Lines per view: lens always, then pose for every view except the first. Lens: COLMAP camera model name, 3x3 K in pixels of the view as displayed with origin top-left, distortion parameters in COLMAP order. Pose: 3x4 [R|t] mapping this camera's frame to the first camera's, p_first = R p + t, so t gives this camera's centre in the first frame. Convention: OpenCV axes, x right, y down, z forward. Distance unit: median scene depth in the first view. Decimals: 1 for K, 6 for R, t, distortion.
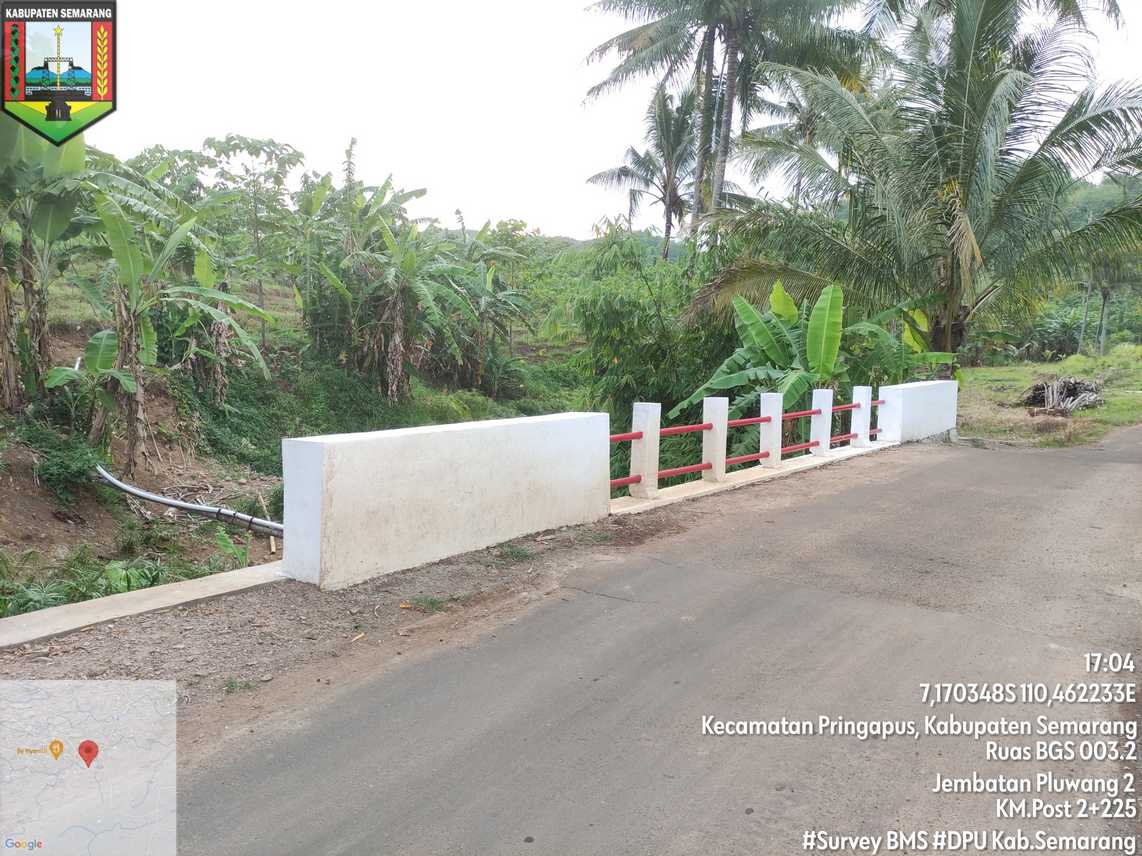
lens RADIAL K [[840.8, 0, 569.6], [0, 840.8, 425.1], [0, 0, 1]] dist [0.065101, -0.079512]
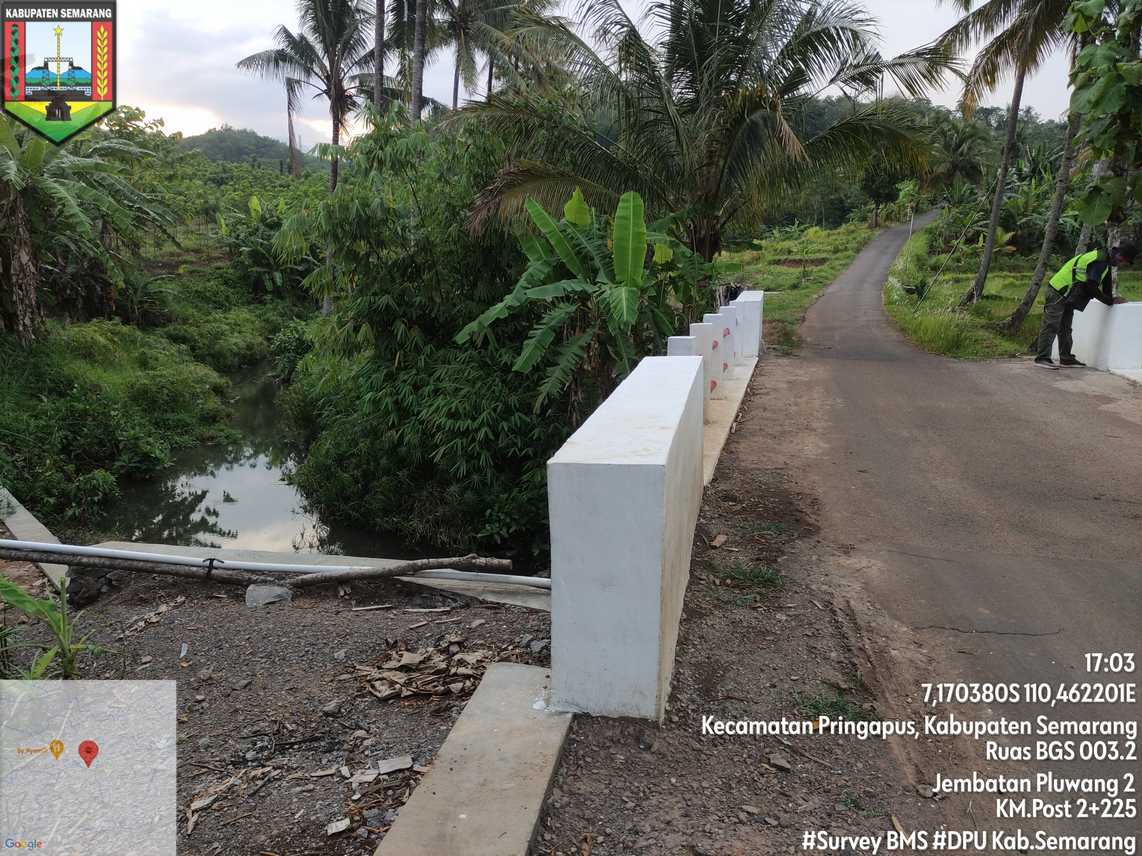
lens RADIAL K [[841.4, 0, 568.8], [0, 841.4, 425.4], [0, 0, 1]] dist [0.050098, -0.043742]
pose [[0.906461, -0.100843, 0.410071, -0.144631], [0.058301, 0.991654, 0.114990, -0.016979], [-0.418245, -0.080326, 0.904776, 0.131106]]
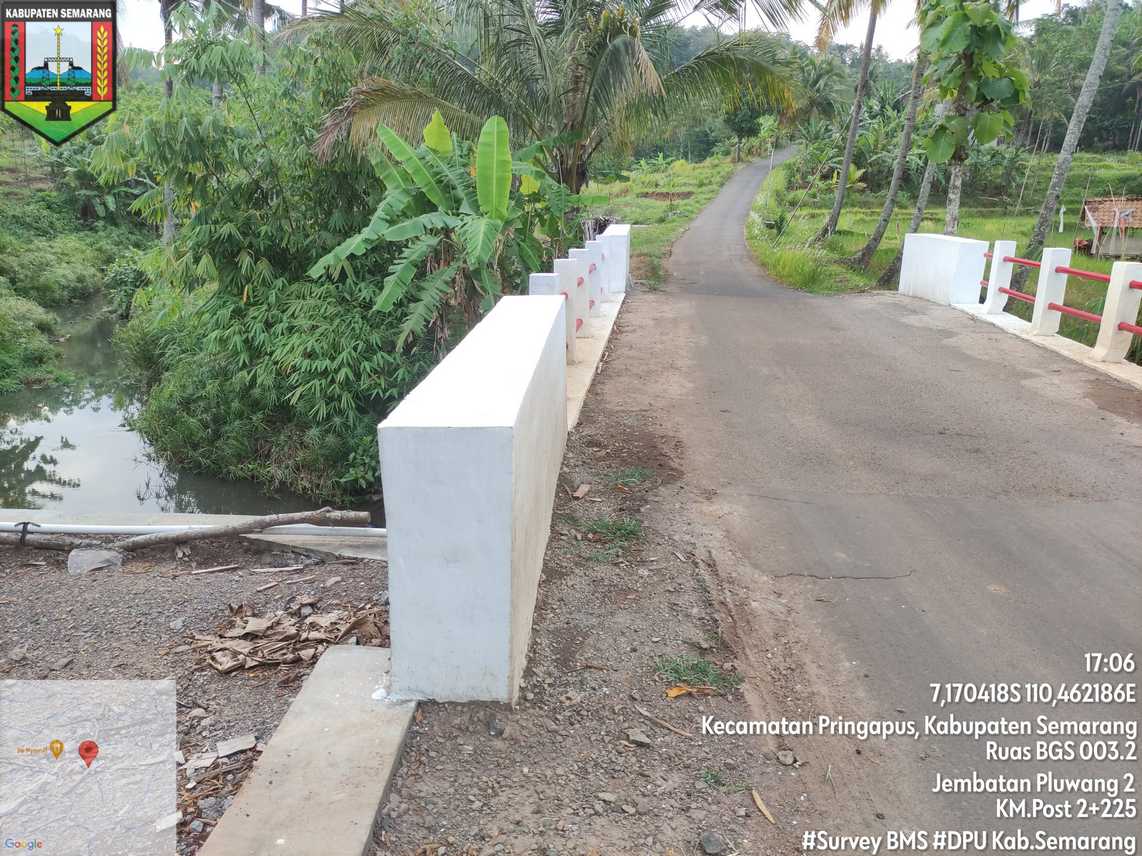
lens RADIAL K [[838.5, 0, 569.7], [0, 838.5, 425.6], [0, 0, 1]] dist [0.066674, -0.071291]
pose [[0.832884, -0.154716, 0.531383, -0.131492], [0.053446, 0.978129, 0.201018, -0.018272], [-0.550862, -0.139024, 0.822936, 0.144406]]
